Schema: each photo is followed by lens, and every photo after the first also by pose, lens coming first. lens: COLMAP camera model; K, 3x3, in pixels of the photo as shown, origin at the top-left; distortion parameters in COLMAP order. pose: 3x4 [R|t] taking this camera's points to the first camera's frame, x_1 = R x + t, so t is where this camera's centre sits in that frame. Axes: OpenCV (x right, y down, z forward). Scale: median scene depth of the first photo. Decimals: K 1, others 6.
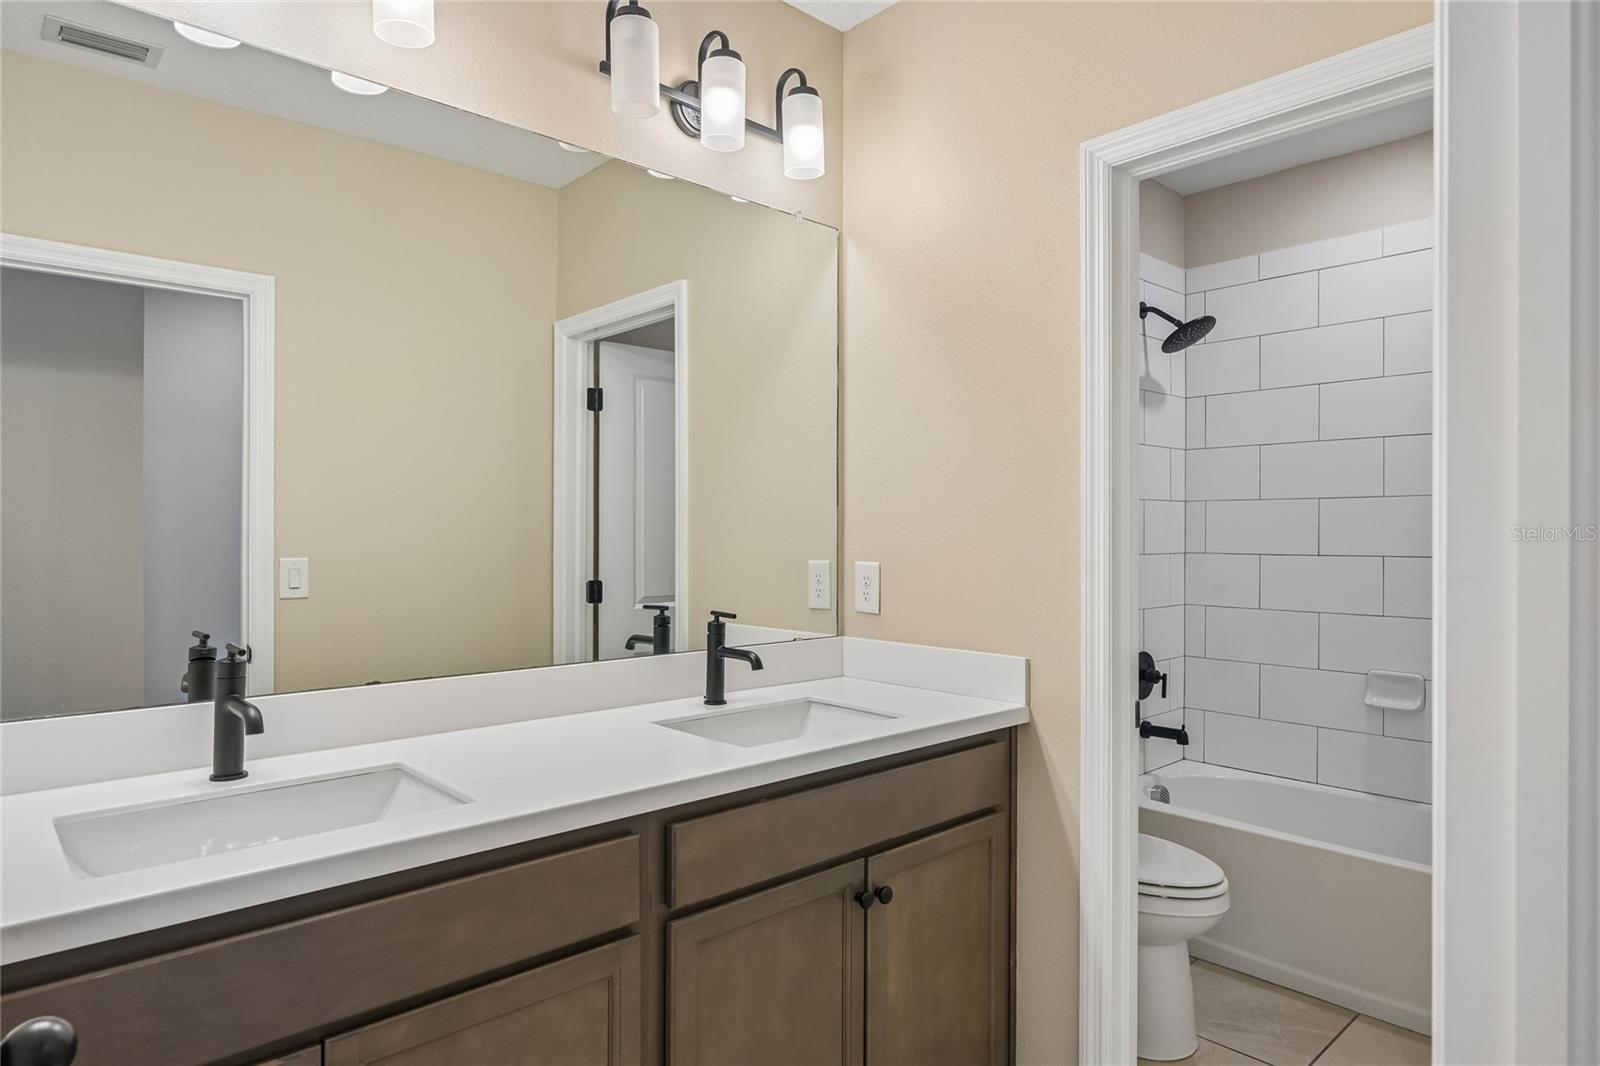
lens RADIAL K [[931.8, 0, 801.0], [0, 931.8, 526.0], [0, 0, 1]] dist [-0.002756, 0.000330]
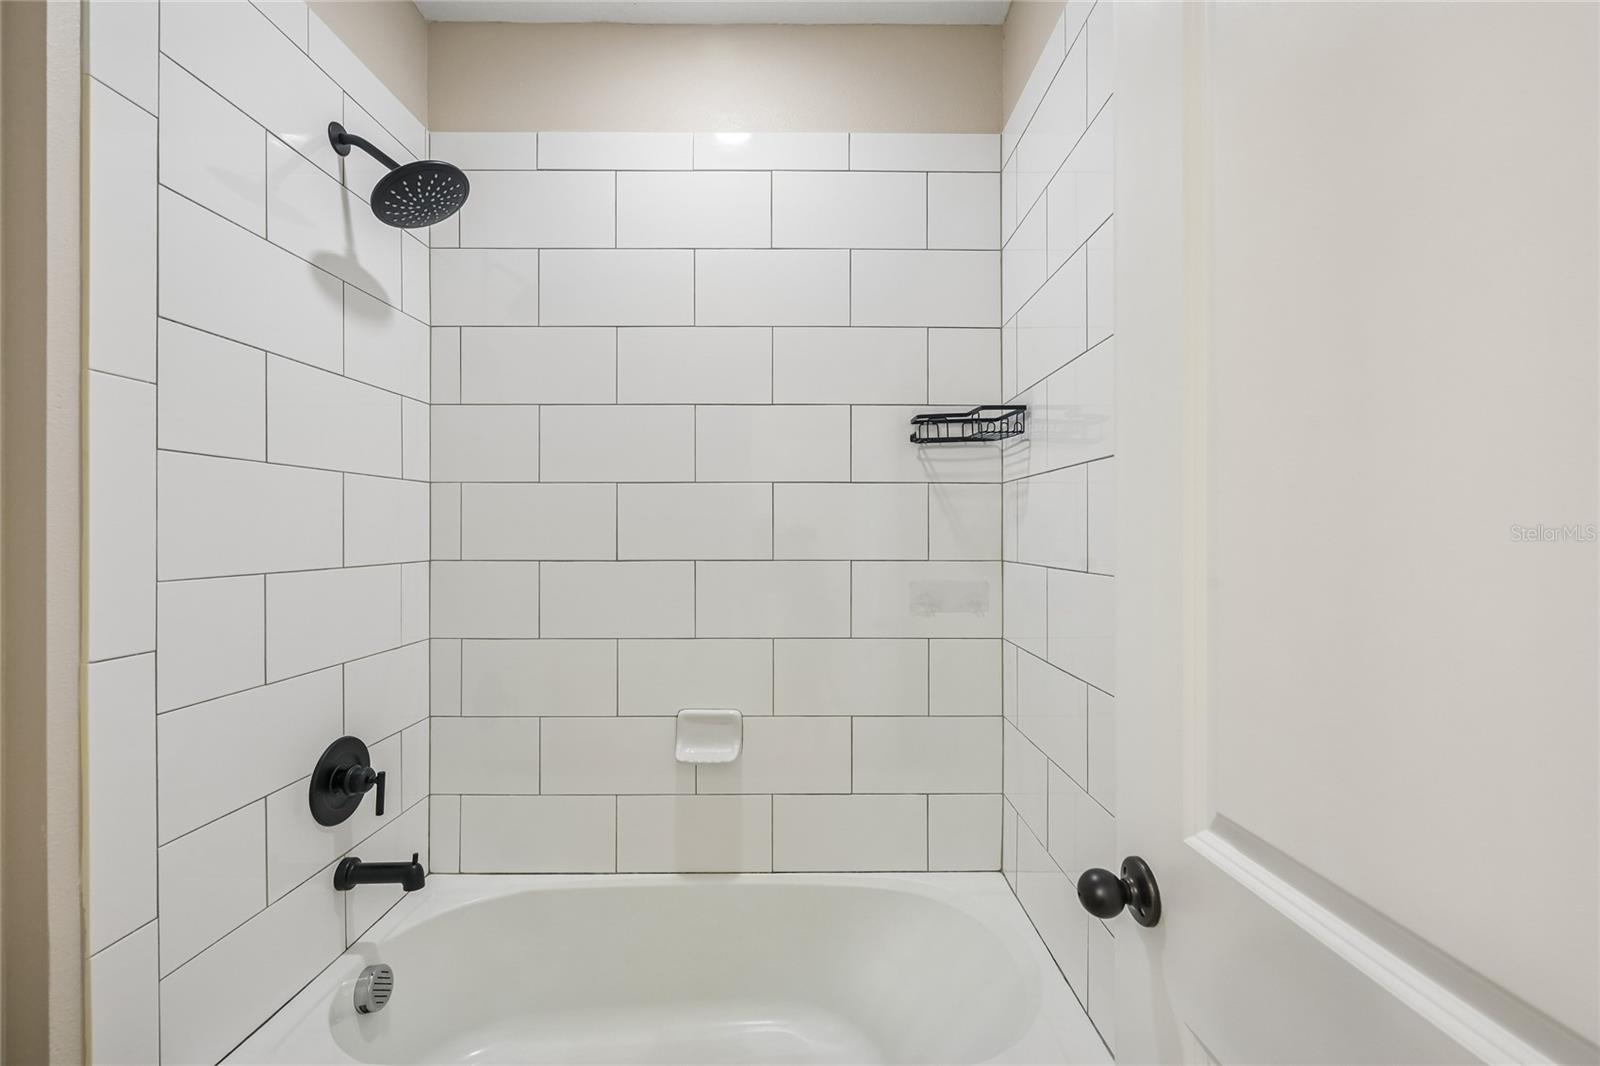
lens RADIAL K [[679.3, 0, 804.3], [0, 679.3, 528.6], [0, 0, 1]] dist [-0.001172, -0.000319]
pose [[0.677647, -0.002826, 0.735381, 0.256258], [0.001339, 0.999996, 0.002609, 0.005044], [-0.735386, -0.000784, 0.677648, 0.515073]]
